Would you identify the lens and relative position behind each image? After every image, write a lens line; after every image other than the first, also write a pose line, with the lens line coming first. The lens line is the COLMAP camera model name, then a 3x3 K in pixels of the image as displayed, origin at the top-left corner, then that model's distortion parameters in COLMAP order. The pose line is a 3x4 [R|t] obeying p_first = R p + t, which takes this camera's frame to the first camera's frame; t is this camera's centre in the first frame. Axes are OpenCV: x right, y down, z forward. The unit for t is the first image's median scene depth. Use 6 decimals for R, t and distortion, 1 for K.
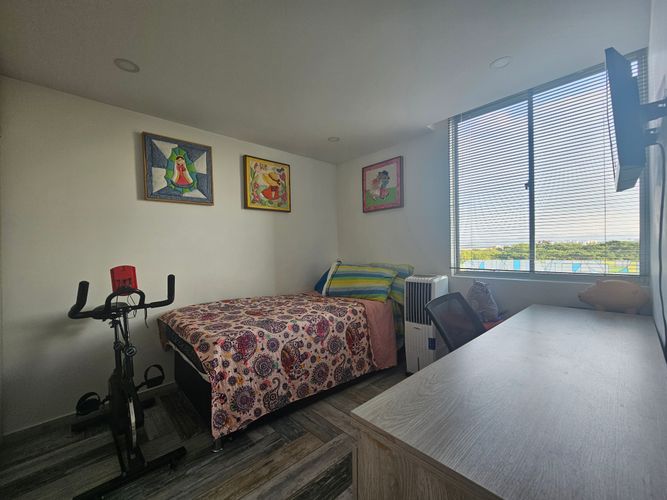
lens RADIAL K [[274.8, 0, 329.6], [0, 274.8, 252.8], [0, 0, 1]] dist [-0.002321, -0.000191]
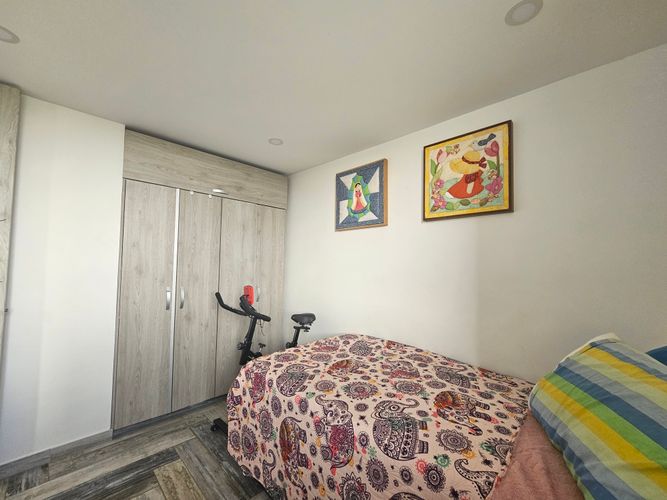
lens RADIAL K [[274.8, 0, 329.6], [0, 274.8, 252.8], [0, 0, 1]] dist [-0.002321, -0.000191]
pose [[0.048418, -0.029435, -0.998393, 0.417001], [-0.031036, 0.999039, -0.030959, -0.054532], [0.998345, 0.032485, 0.047458, 0.784546]]
